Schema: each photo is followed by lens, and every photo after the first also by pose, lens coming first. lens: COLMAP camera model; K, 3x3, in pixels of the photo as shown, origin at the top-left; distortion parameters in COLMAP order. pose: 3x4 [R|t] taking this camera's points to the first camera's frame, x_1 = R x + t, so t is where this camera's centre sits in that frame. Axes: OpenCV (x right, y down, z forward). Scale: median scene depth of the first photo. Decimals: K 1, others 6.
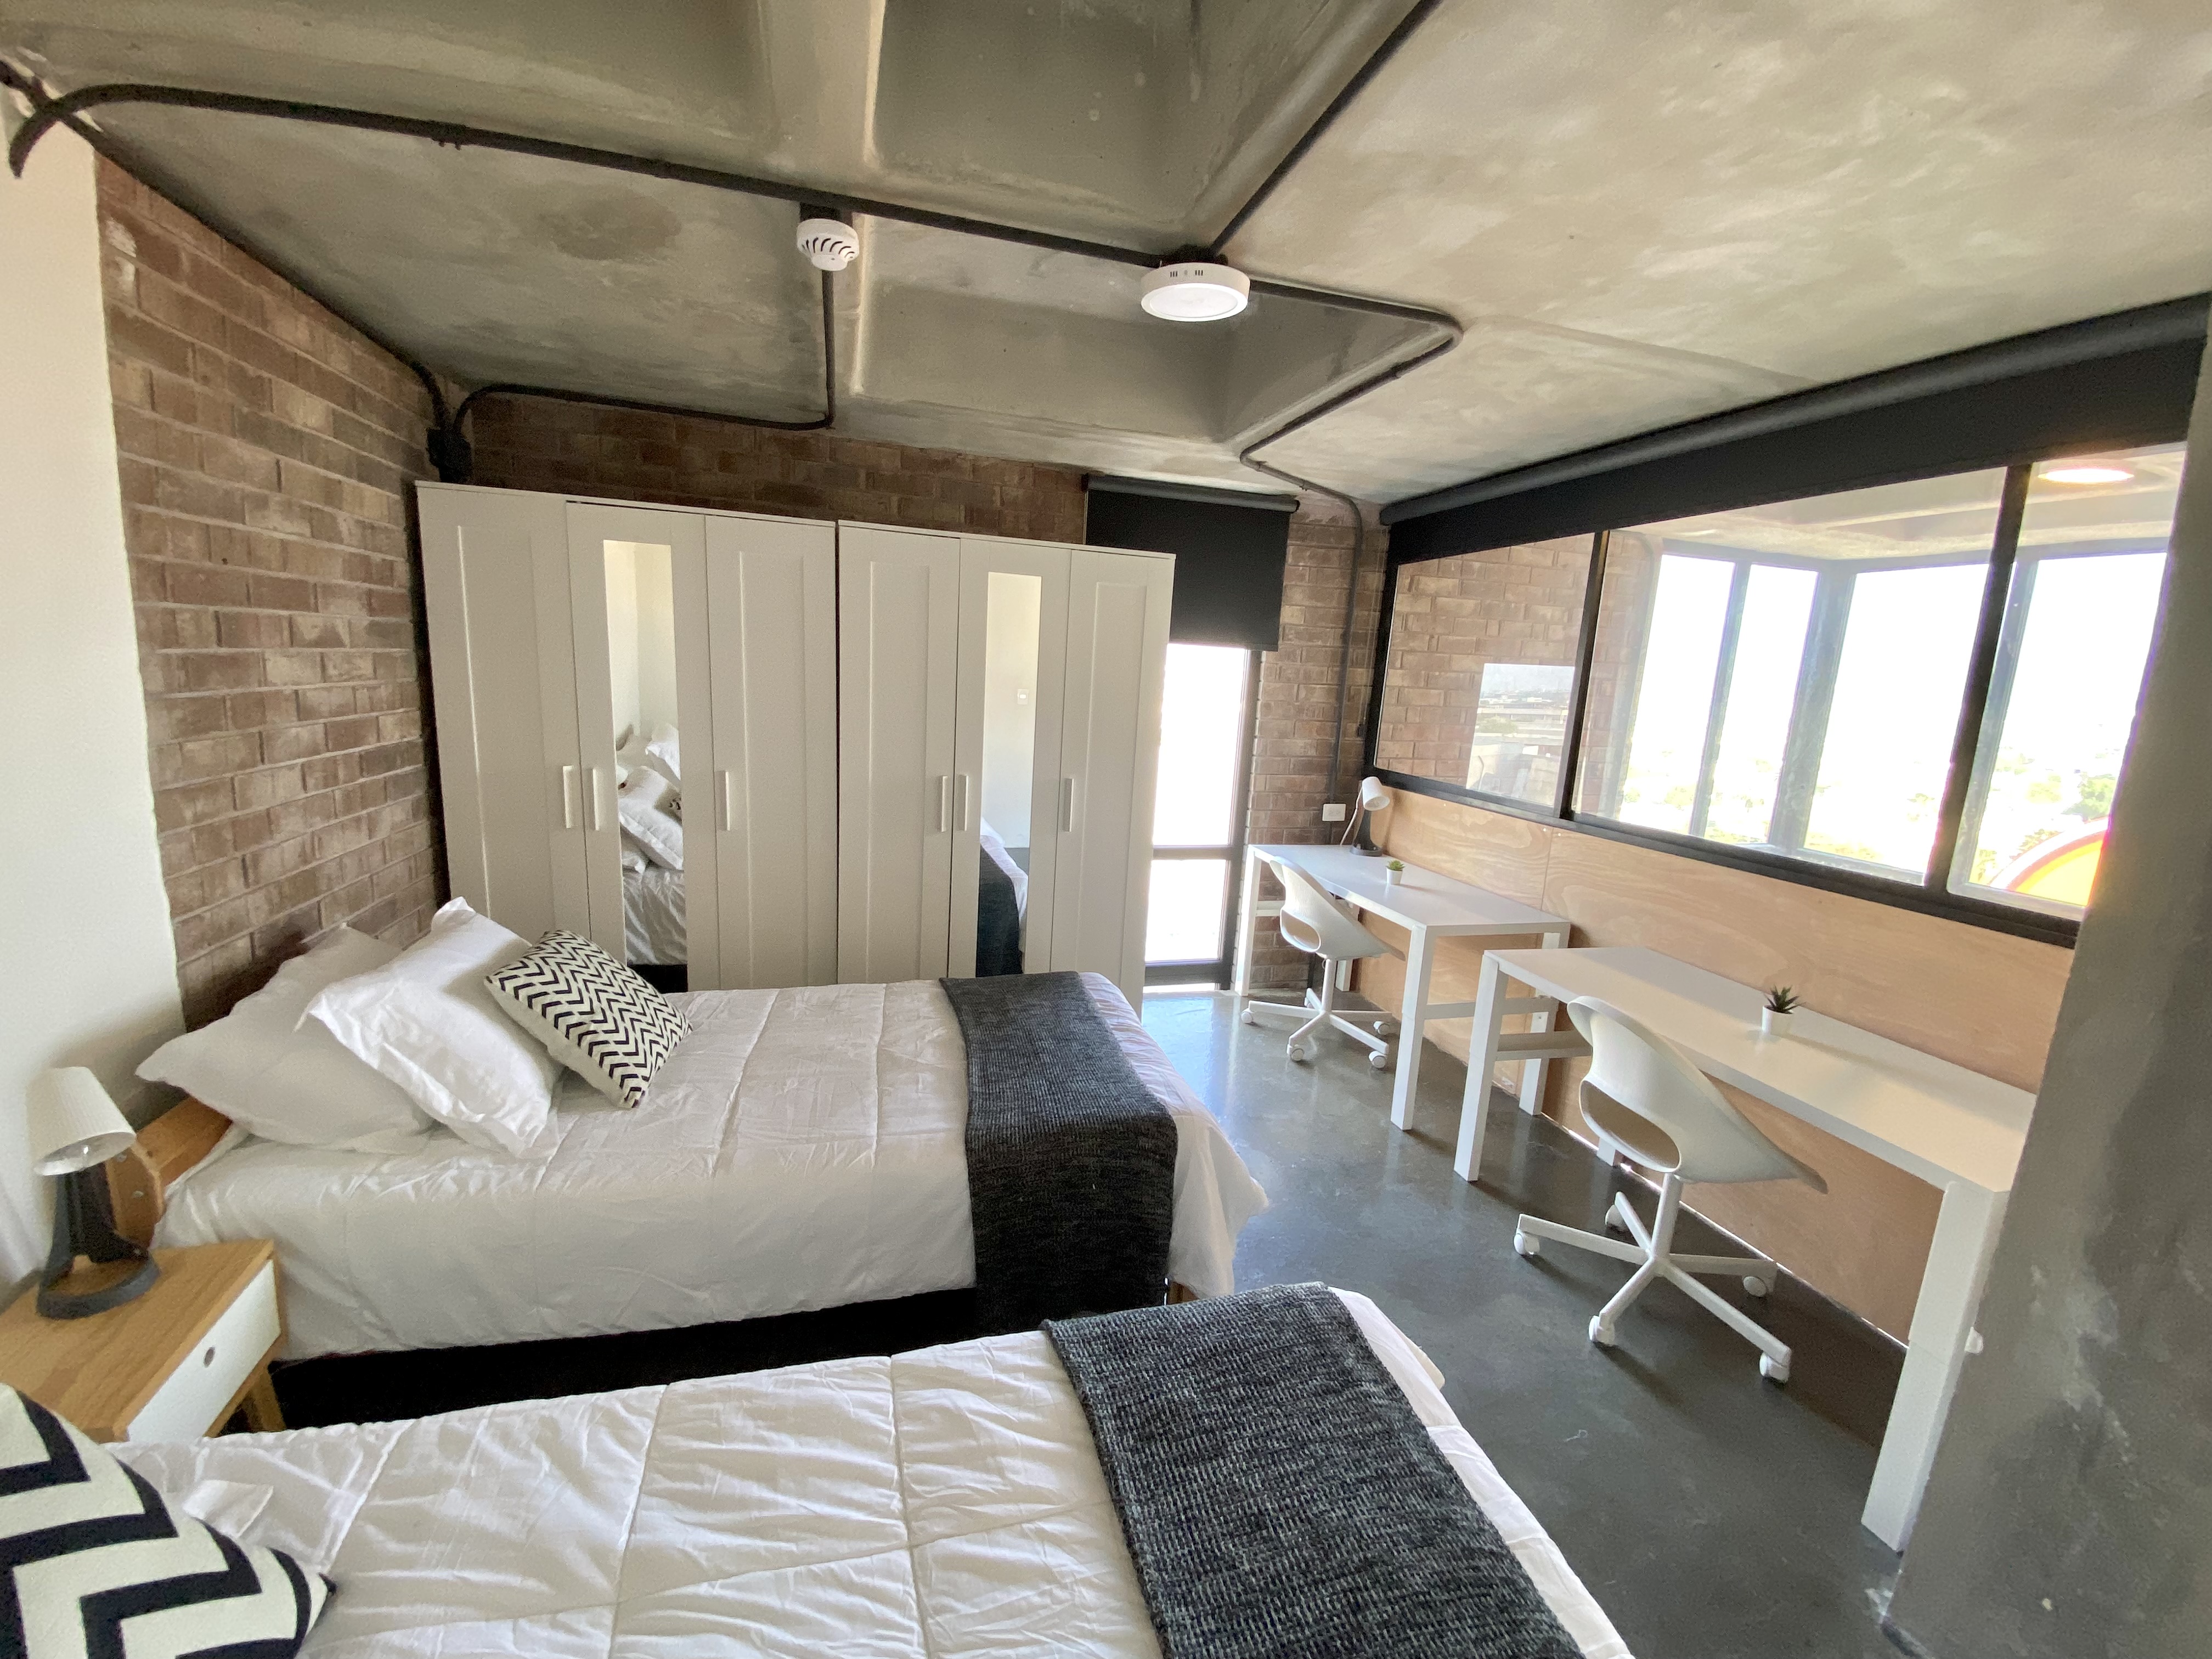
lens RADIAL K [[884.7, 0, 1101.6], [0, 884.7, 833.1], [0, 0, 1]] dist [0.016419, -0.020048]
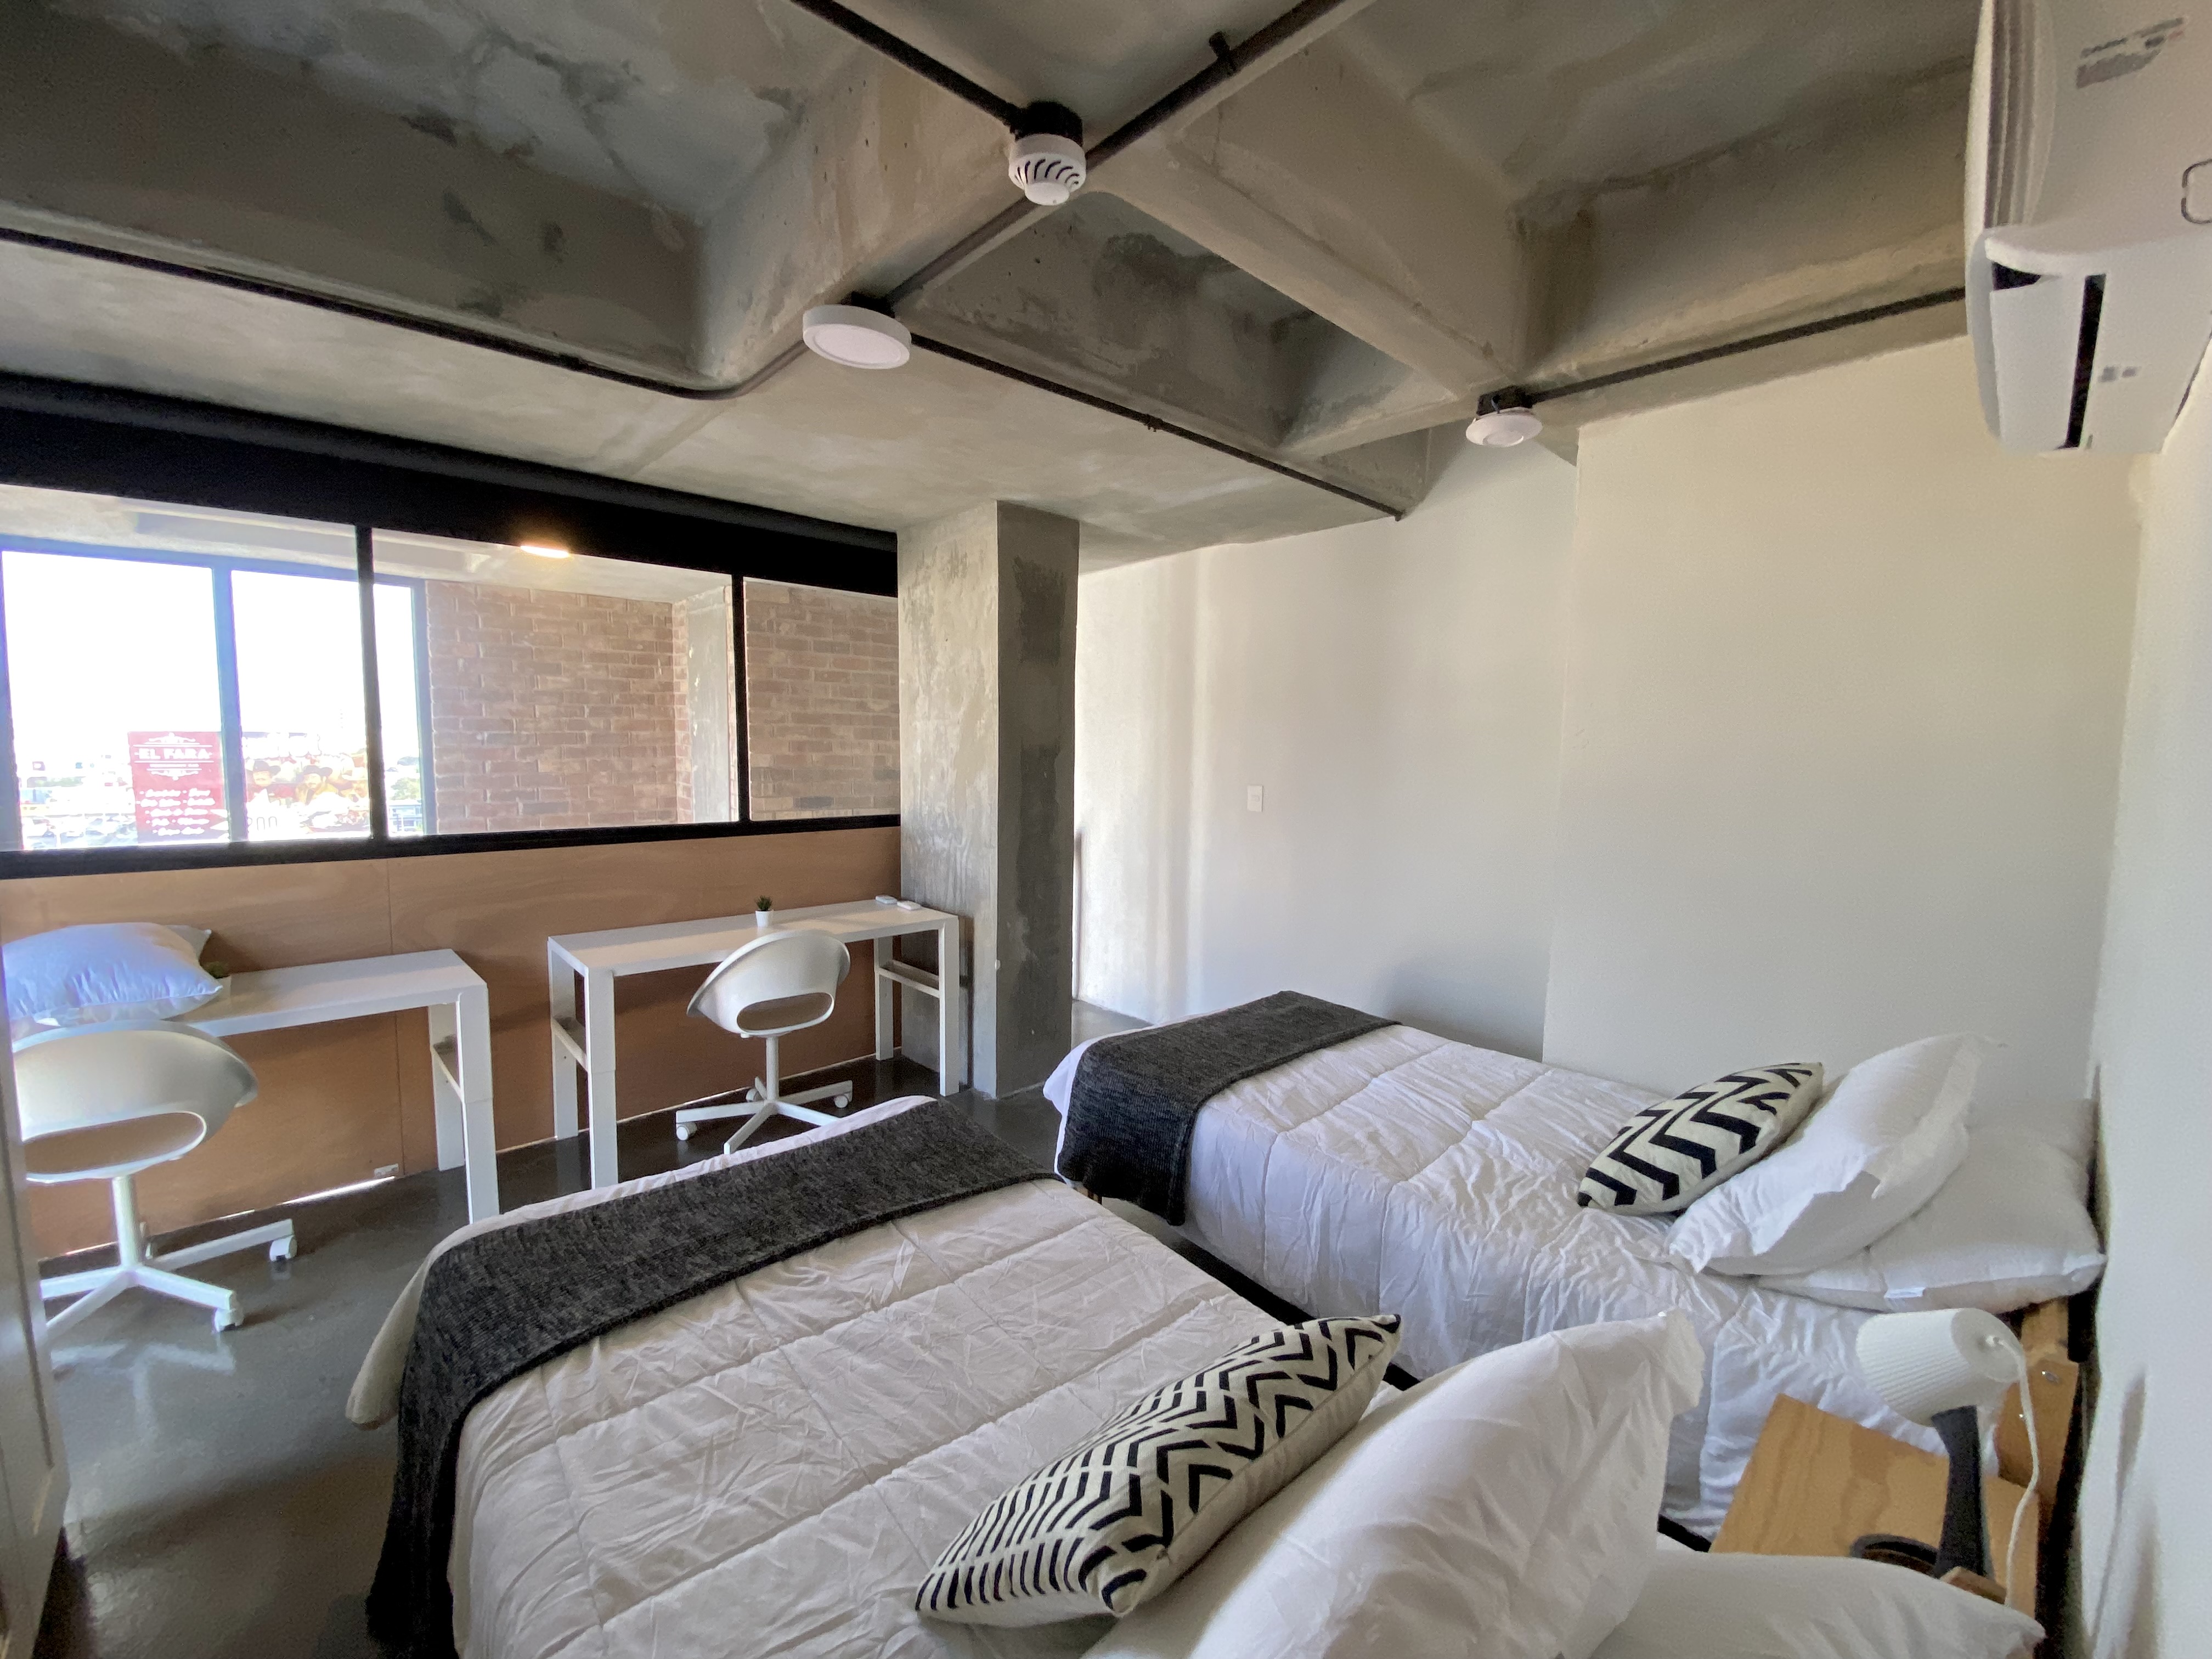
lens RADIAL K [[884.7, 0, 1101.6], [0, 884.7, 833.1], [0, 0, 1]] dist [0.016419, -0.020048]
pose [[-0.453444, -0.145558, 0.879319, -0.460761], [0.123225, 0.966861, 0.223594, -0.112024], [-0.882725, 0.209742, -0.420481, 0.592036]]
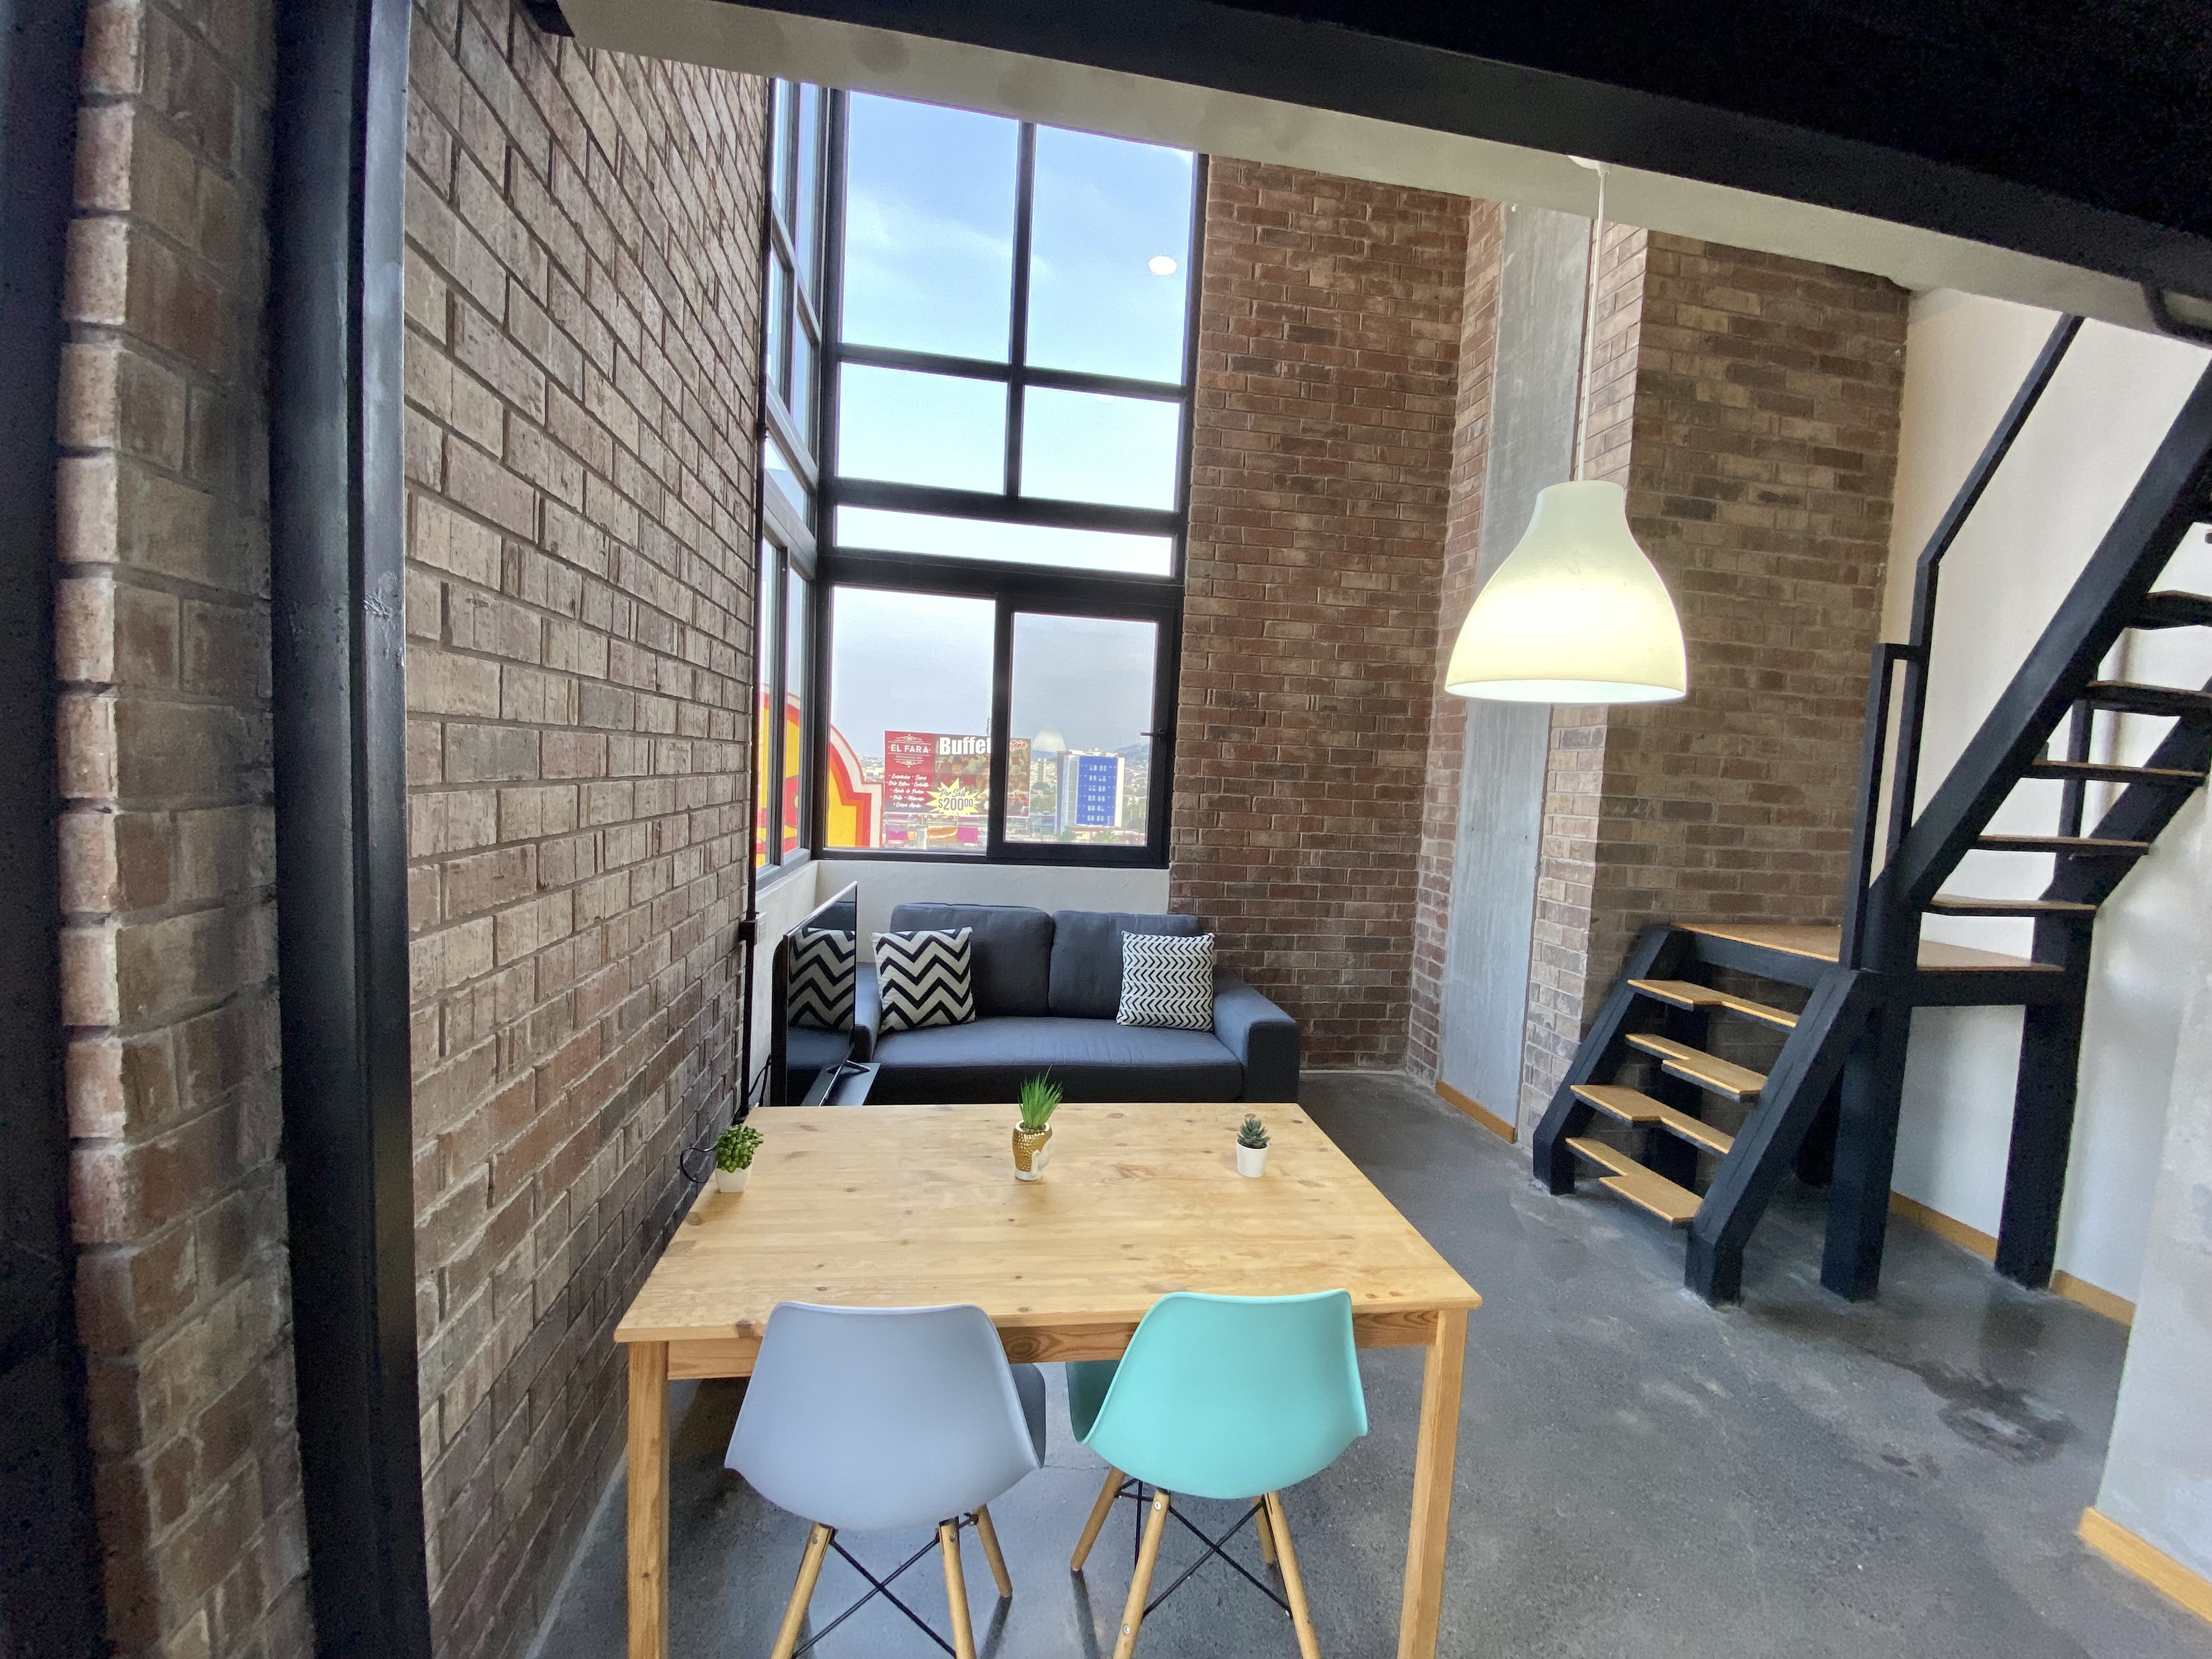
lens RADIAL K [[884.7, 0, 1101.6], [0, 884.7, 833.1], [0, 0, 1]] dist [0.016419, -0.020048]
pose [[0.124302, -0.119400, 0.985034, 0.008308], [0.139739, 0.984946, 0.101756, 0.511952], [-0.982355, 0.124999, 0.139115, 0.949509]]
